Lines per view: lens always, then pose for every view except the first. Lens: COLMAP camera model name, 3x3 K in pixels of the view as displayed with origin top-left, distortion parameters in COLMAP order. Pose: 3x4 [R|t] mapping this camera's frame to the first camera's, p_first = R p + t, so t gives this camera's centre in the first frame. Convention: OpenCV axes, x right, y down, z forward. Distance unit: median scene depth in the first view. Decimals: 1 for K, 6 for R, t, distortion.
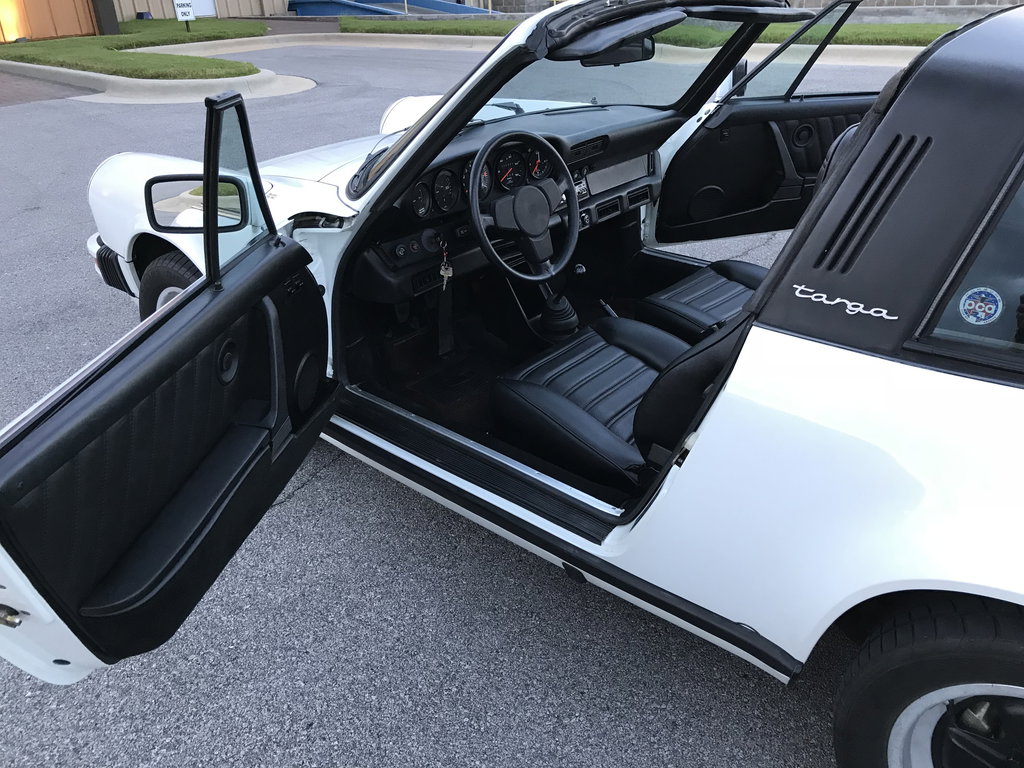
lens RADIAL K [[846.9, 0, 517.3], [0, 846.9, 381.8], [0, 0, 1]] dist [0.031324, -0.033898]
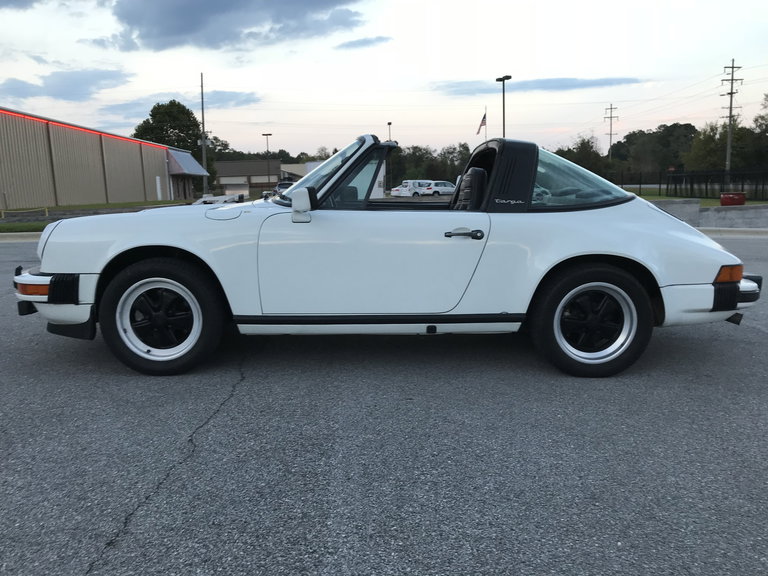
lens RADIAL K [[635.2, 0, 388.0], [0, 635.2, 286.4], [0, 0, 1]] dist [0.031324, -0.033898]
pose [[0.731917, -0.084026, 0.676193, -0.881733], [0.301776, 0.929710, -0.211115, 0.313365], [-0.610924, 0.358578, 0.705828, -0.218022]]
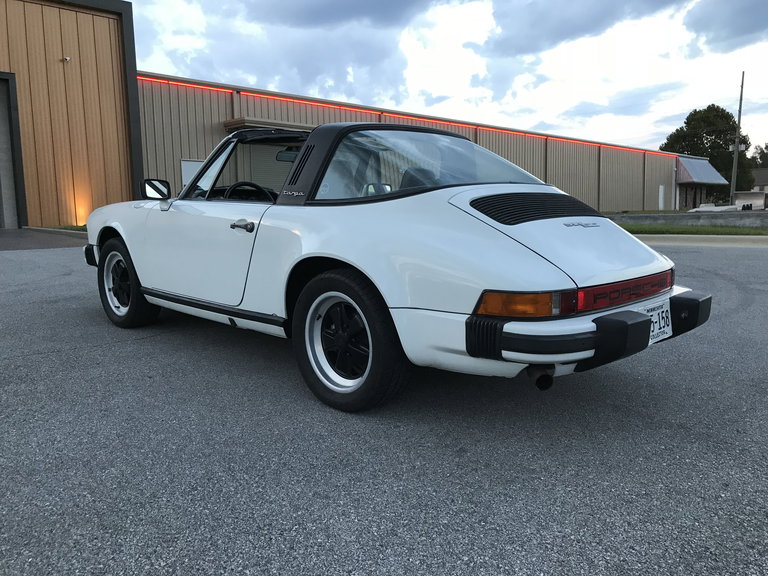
lens RADIAL K [[635.2, 0, 388.0], [0, 635.2, 286.4], [0, 0, 1]] dist [0.031324, -0.033898]
pose [[0.997654, 0.031443, -0.060809, 0.432214], [-0.050023, 0.941241, -0.334009, 0.493712], [0.046734, 0.336268, 0.940606, -0.542935]]
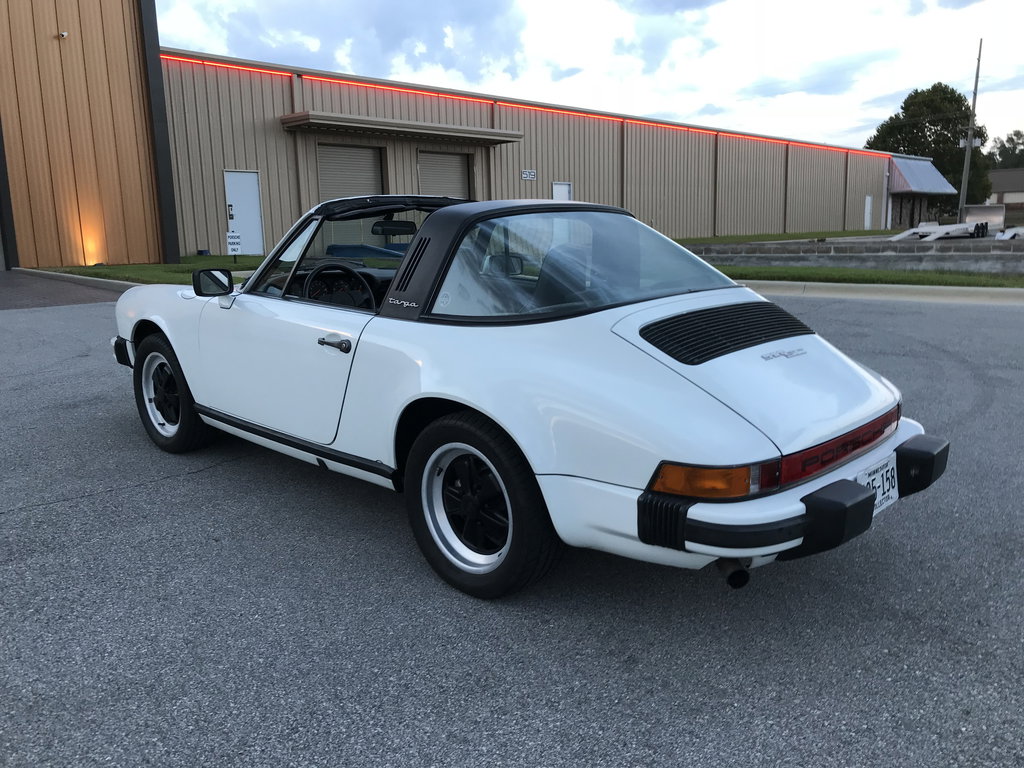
lens RADIAL K [[846.9, 0, 517.3], [0, 846.9, 381.8], [0, 0, 1]] dist [0.031324, -0.033898]
pose [[0.998738, 0.029774, -0.040446, 0.392310], [-0.039706, 0.961238, -0.272846, 0.371931], [0.030755, 0.274108, 0.961207, -0.603808]]
